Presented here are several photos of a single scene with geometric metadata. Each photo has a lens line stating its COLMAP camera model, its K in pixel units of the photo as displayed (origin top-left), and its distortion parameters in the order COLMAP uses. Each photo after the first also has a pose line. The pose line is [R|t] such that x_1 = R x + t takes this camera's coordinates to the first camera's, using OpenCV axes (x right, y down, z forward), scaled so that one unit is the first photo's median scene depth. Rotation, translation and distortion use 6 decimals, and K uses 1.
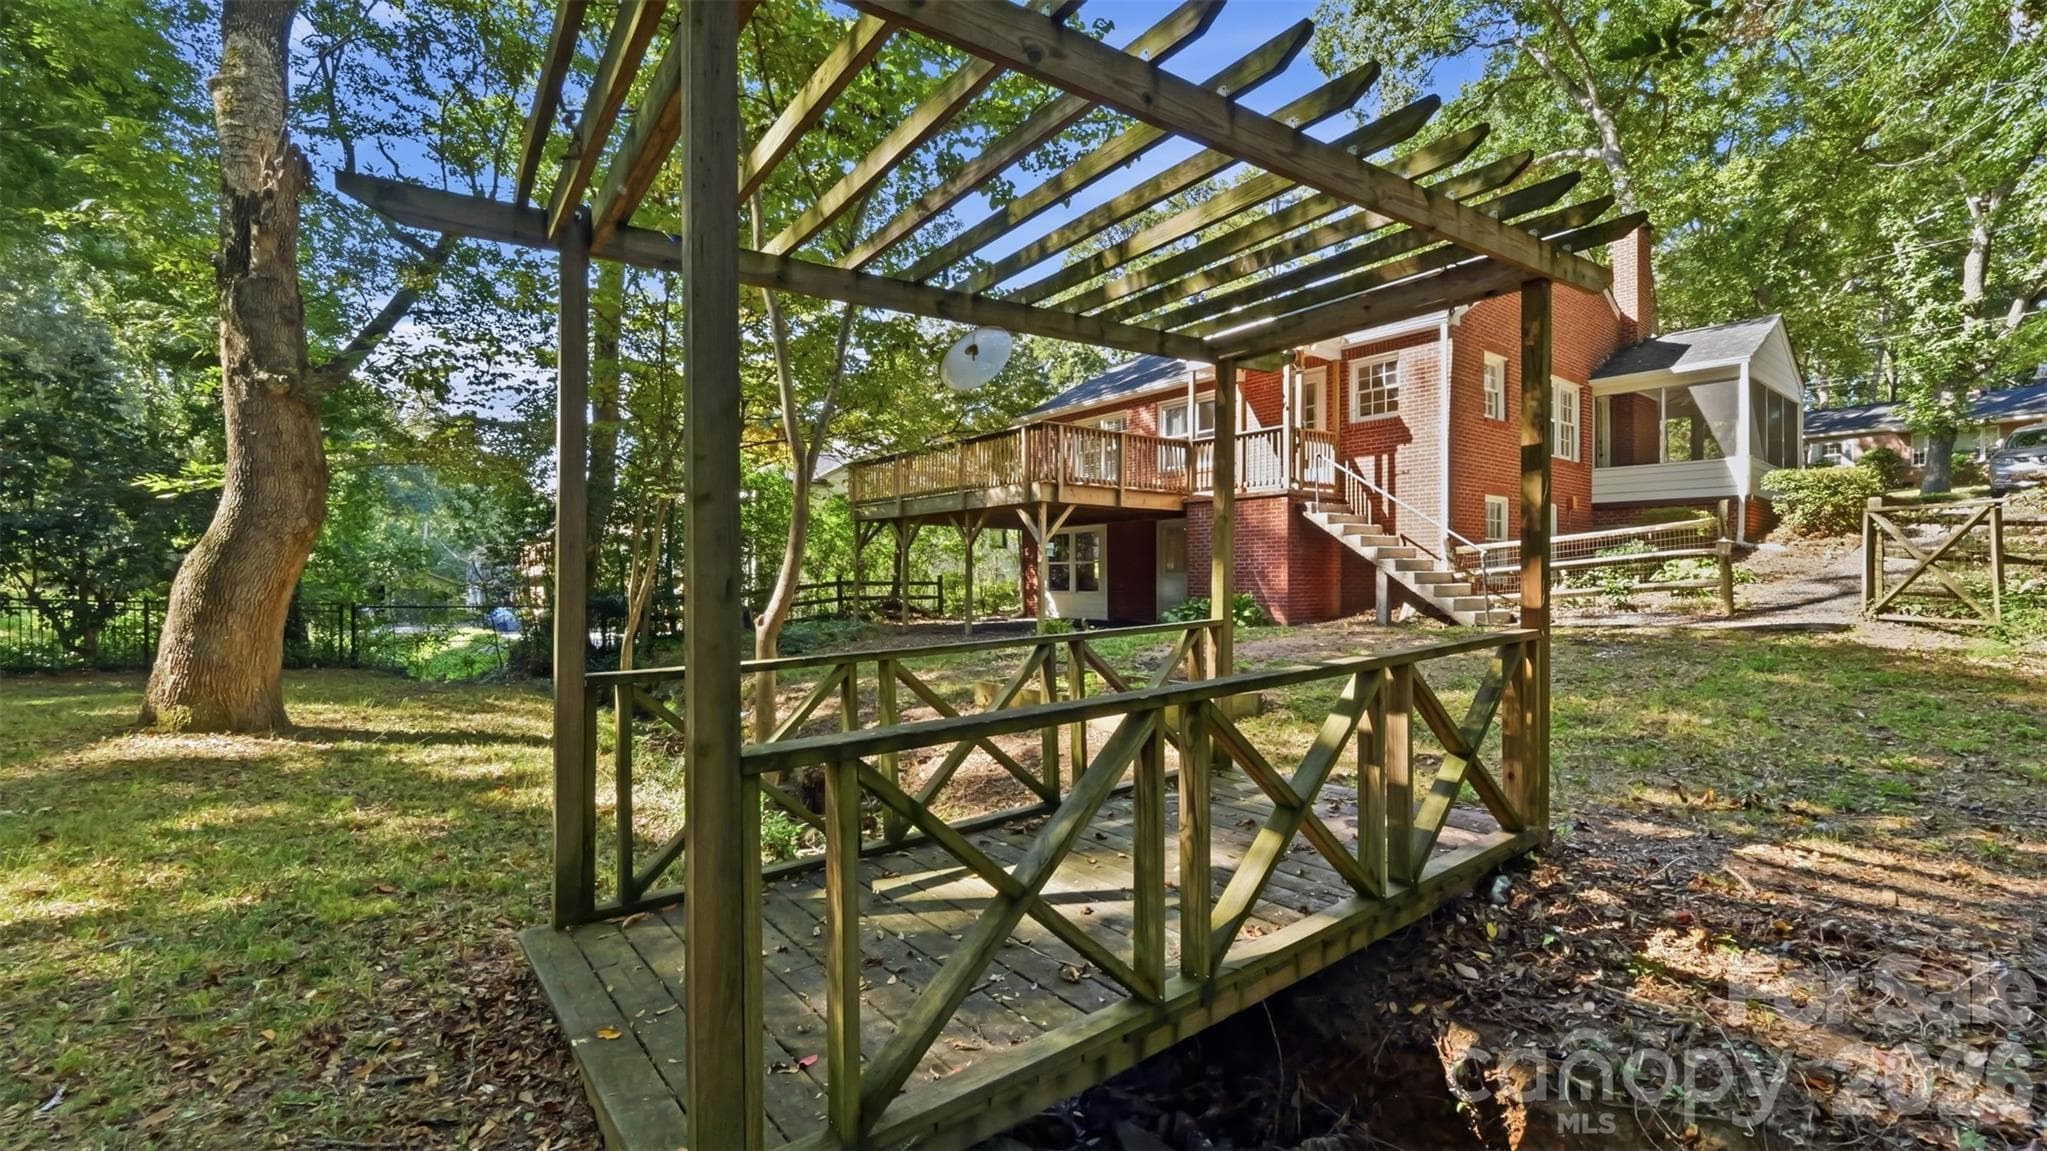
lens RADIAL K [[828.7, 0, 1024.0], [0, 828.7, 571.5], [0, 0, 1]] dist [-0.002777, -0.000223]
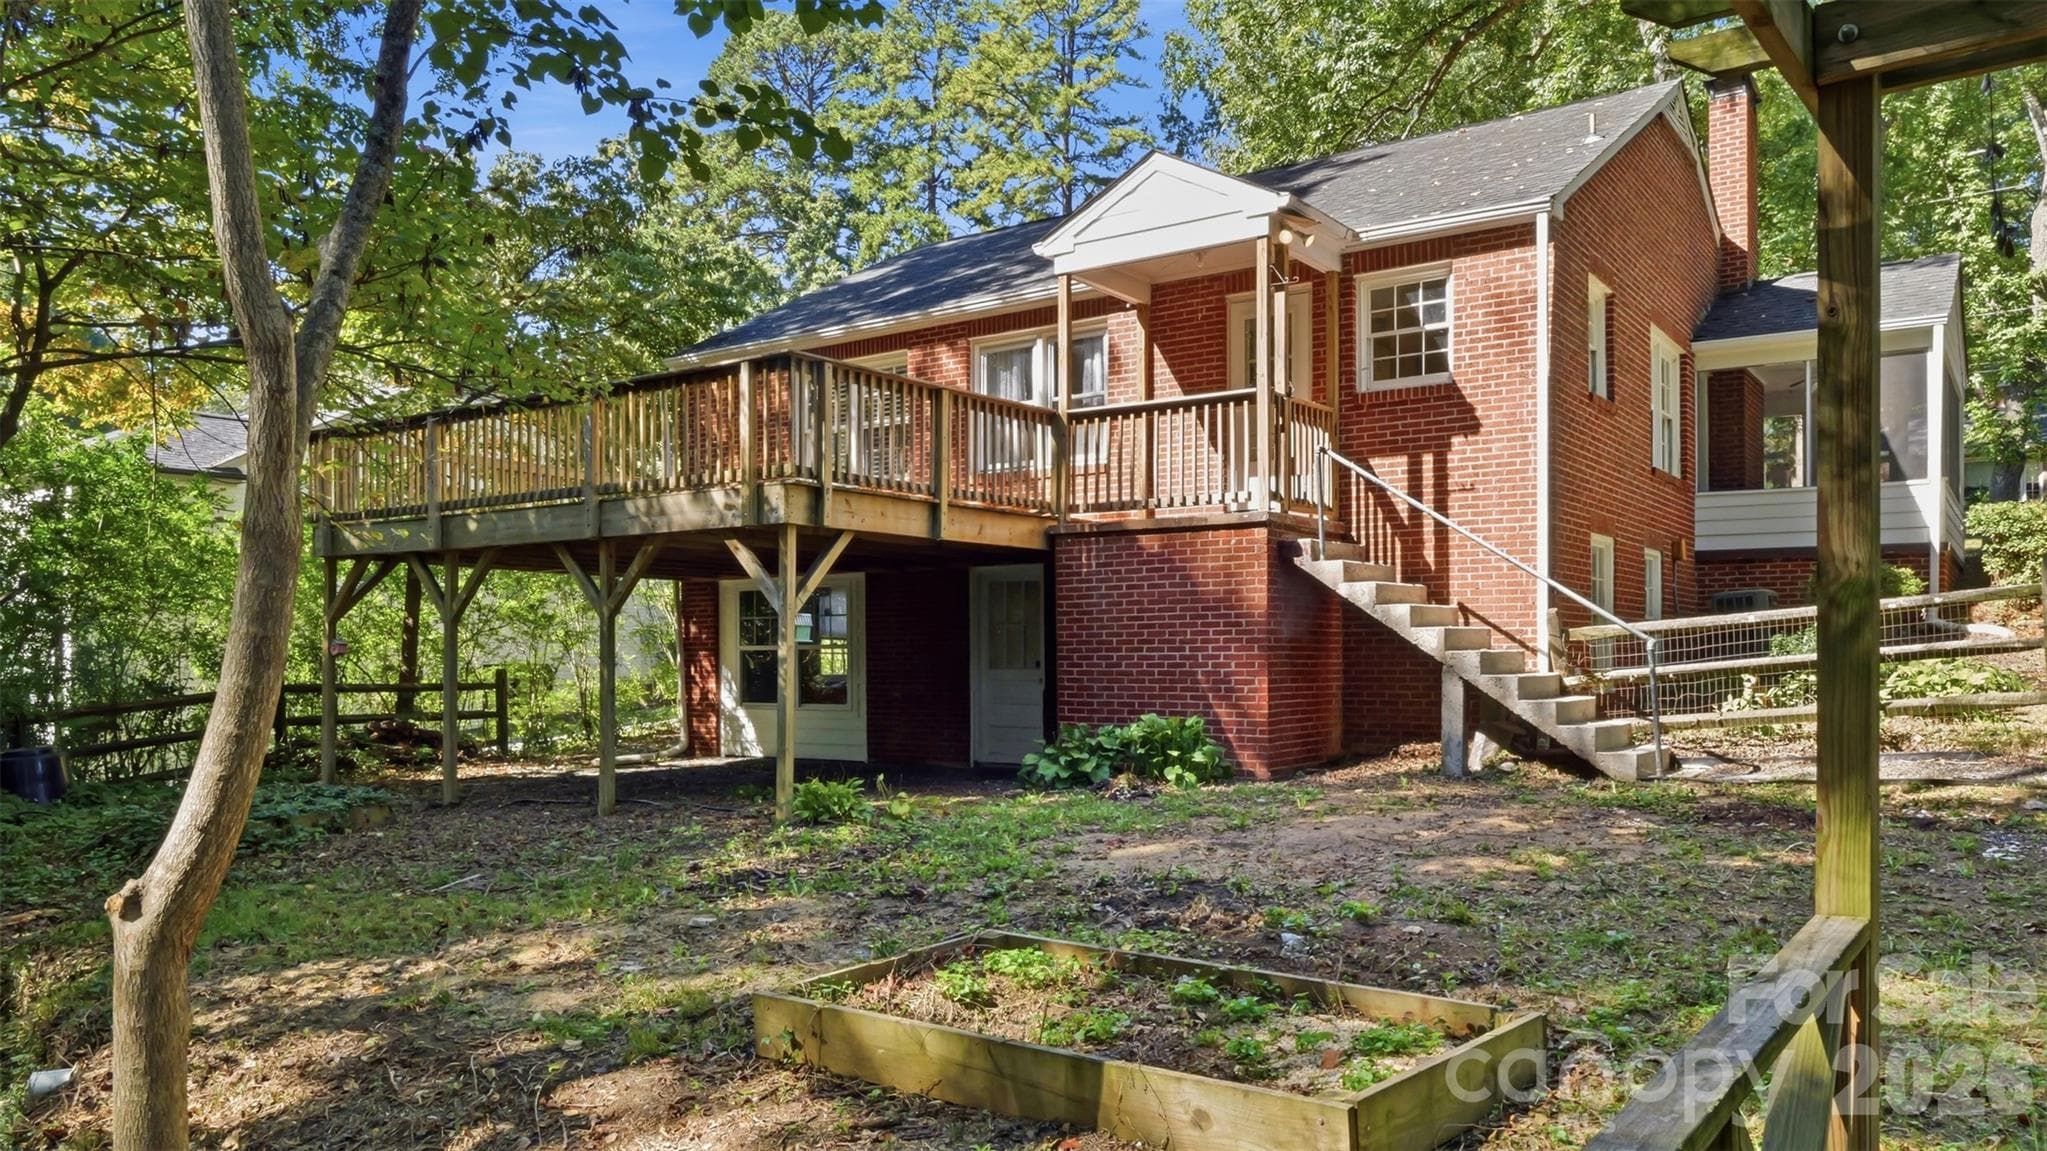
lens RADIAL K [[1422.6, 0, 1016.8], [0, 1422.6, 633.9], [0, 0, 1]] dist [0.002654, 0.002925]
pose [[0.961973, 0.004234, 0.273112, -0.066681], [-0.001076, 0.999931, -0.011711, -0.013042], [-0.273143, 0.010972, 0.961911, 0.184596]]
